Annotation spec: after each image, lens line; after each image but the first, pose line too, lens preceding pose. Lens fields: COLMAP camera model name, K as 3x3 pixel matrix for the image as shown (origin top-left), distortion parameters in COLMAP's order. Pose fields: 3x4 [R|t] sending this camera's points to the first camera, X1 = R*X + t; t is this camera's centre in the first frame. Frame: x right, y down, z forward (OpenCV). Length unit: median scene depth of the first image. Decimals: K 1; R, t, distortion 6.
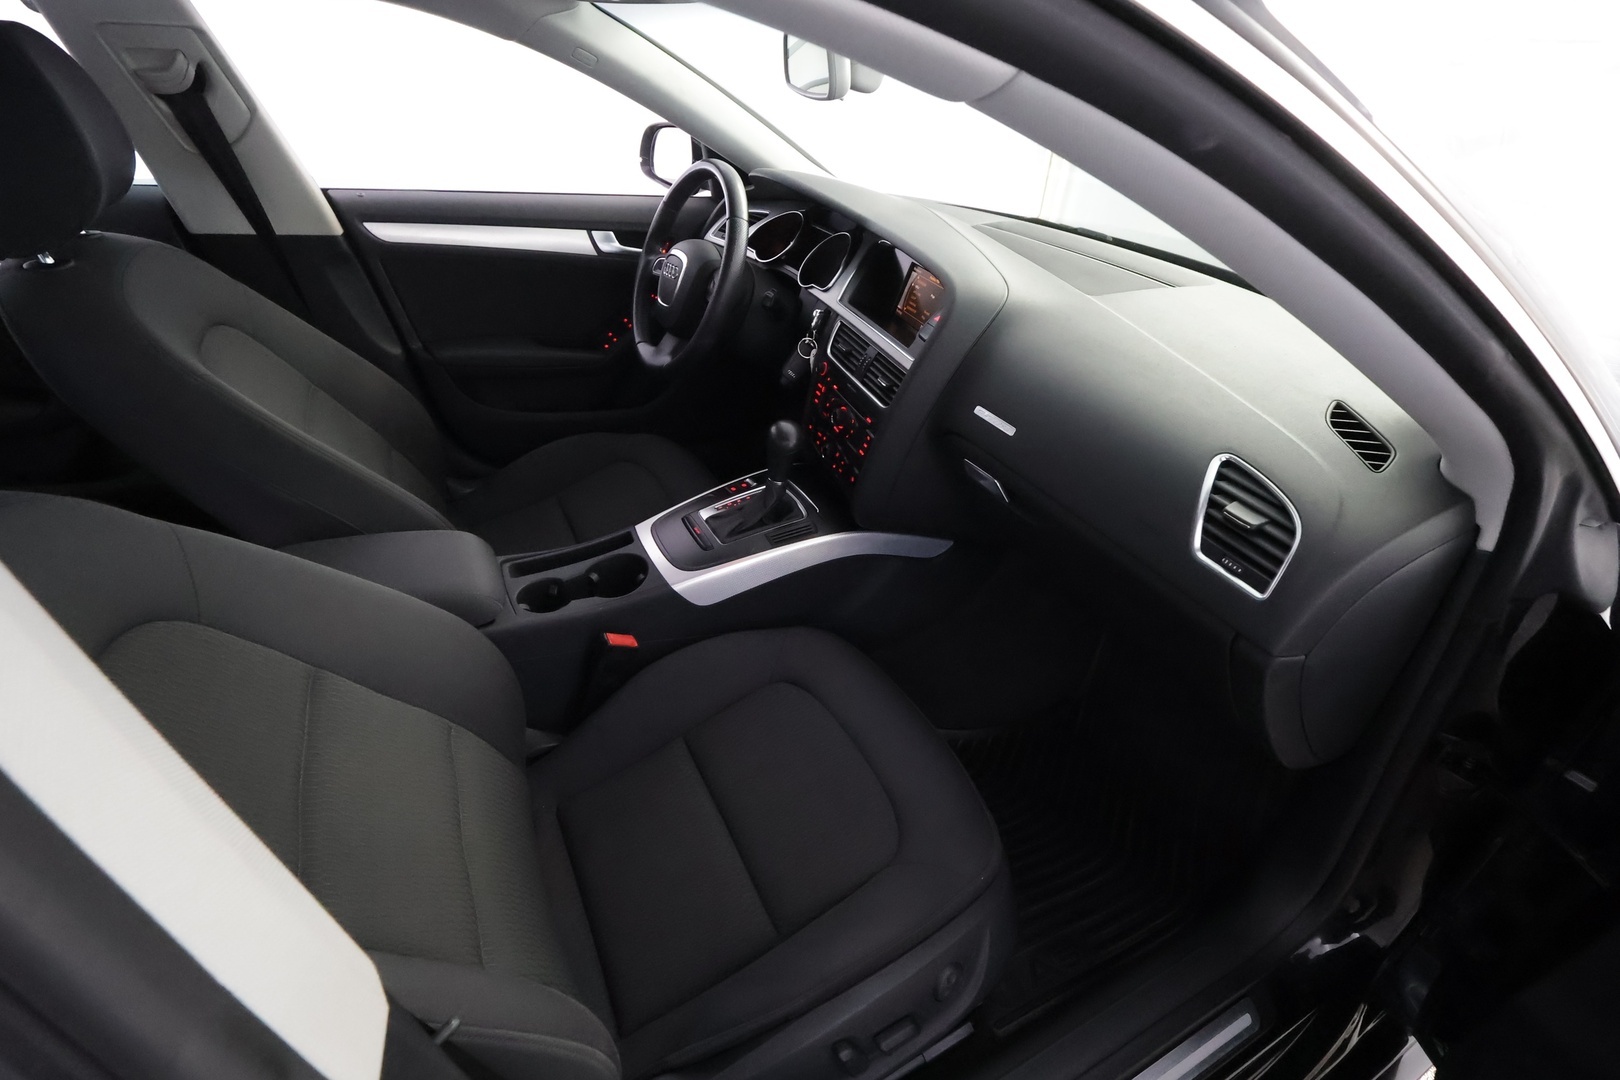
lens RADIAL K [[753.4, 0, 810.0], [0, 753.4, 540.0], [0, 0, 1]] dist [-0.001001, 0.000838]
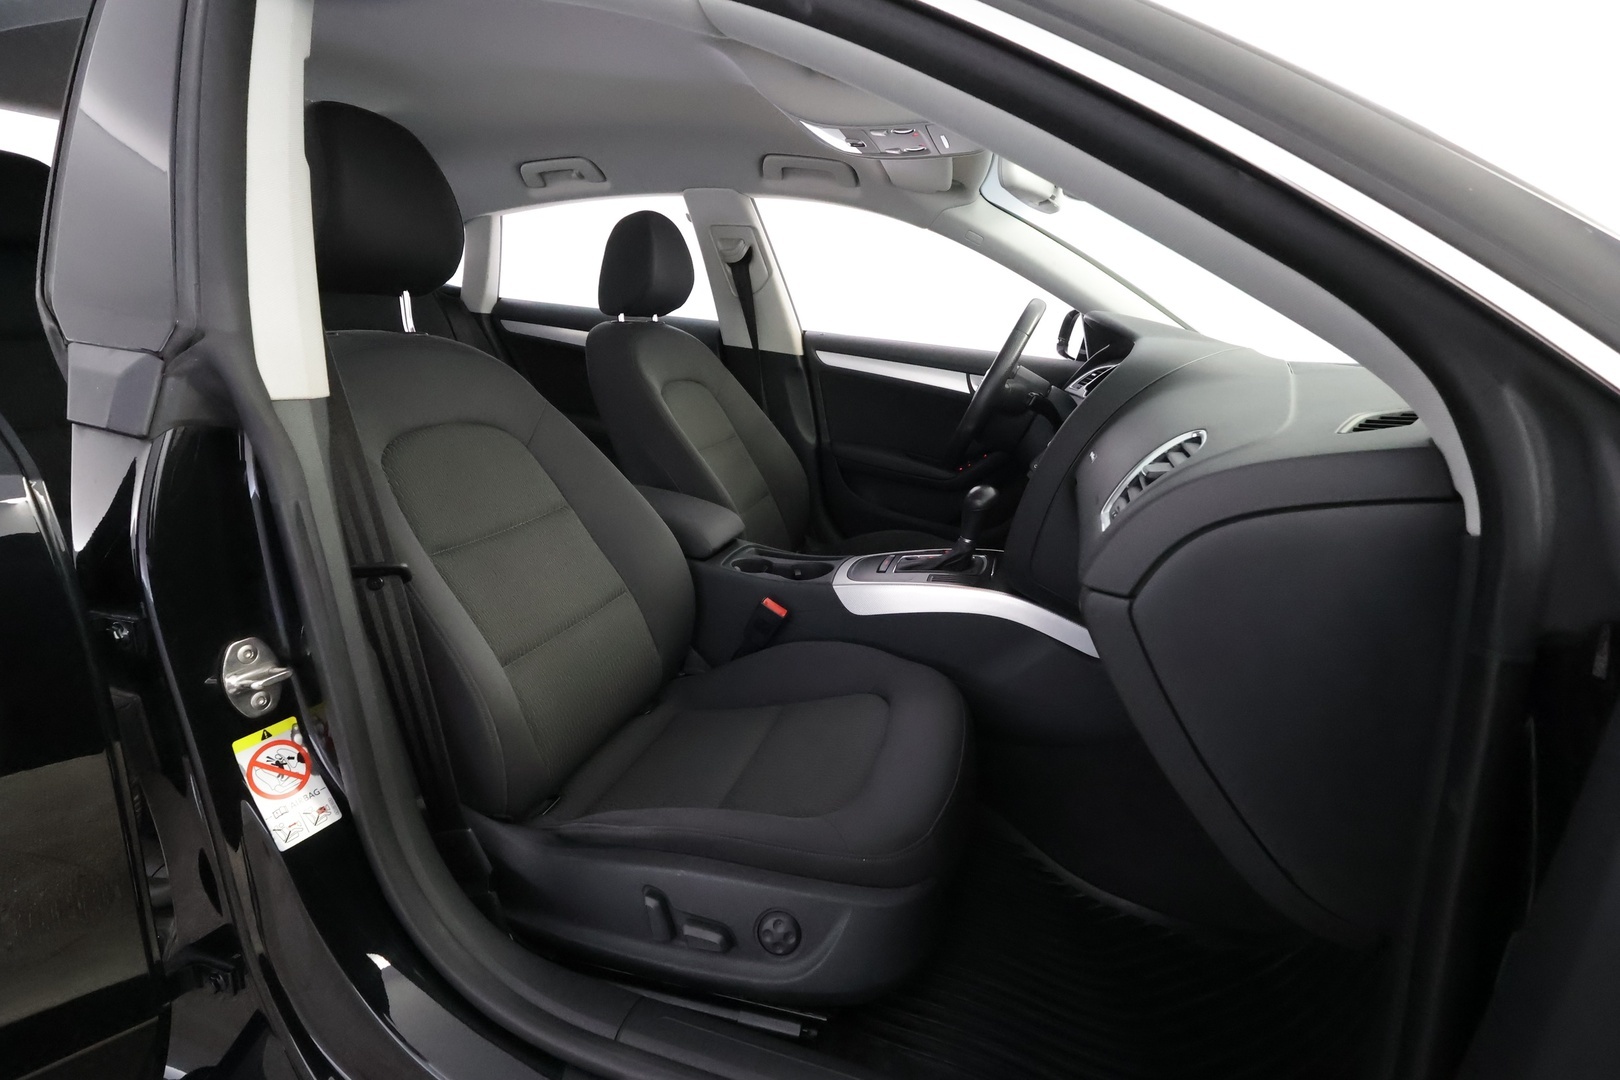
lens RADIAL K [[753.4, 0, 810.0], [0, 753.4, 540.0], [0, 0, 1]] dist [-0.001001, 0.000838]
pose [[0.757376, 0.203663, -0.620406, 0.400220], [-0.370175, 0.916607, -0.151001, 0.145998], [0.537915, 0.344023, 0.769607, 0.007827]]
